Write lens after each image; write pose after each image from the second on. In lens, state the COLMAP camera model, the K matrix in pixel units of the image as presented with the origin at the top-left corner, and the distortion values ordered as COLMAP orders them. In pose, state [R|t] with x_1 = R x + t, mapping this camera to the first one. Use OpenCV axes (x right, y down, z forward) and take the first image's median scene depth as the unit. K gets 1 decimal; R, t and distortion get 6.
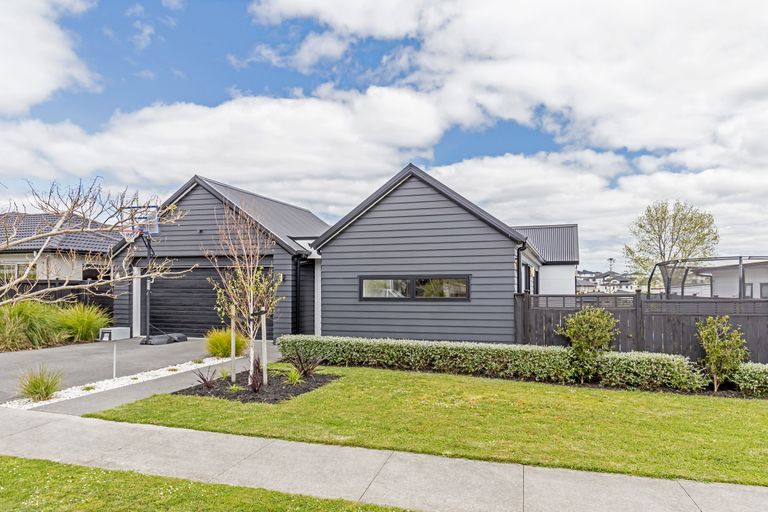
lens RADIAL K [[533.4, 0, 381.7], [0, 533.4, 258.9], [0, 0, 1]] dist [0.004836, -0.004128]
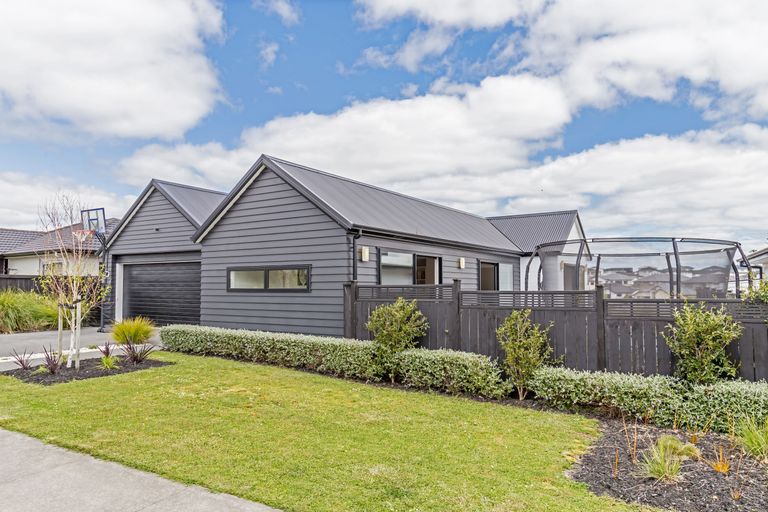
lens RADIAL K [[533.4, 0, 387.7], [0, 533.4, 255.5], [0, 0, 1]] dist [0.004836, -0.004128]
pose [[0.958271, -0.018370, -0.285271, 0.098214], [0.017182, 0.999830, -0.006667, 0.003822], [0.285345, 0.001487, 0.958424, 0.021399]]
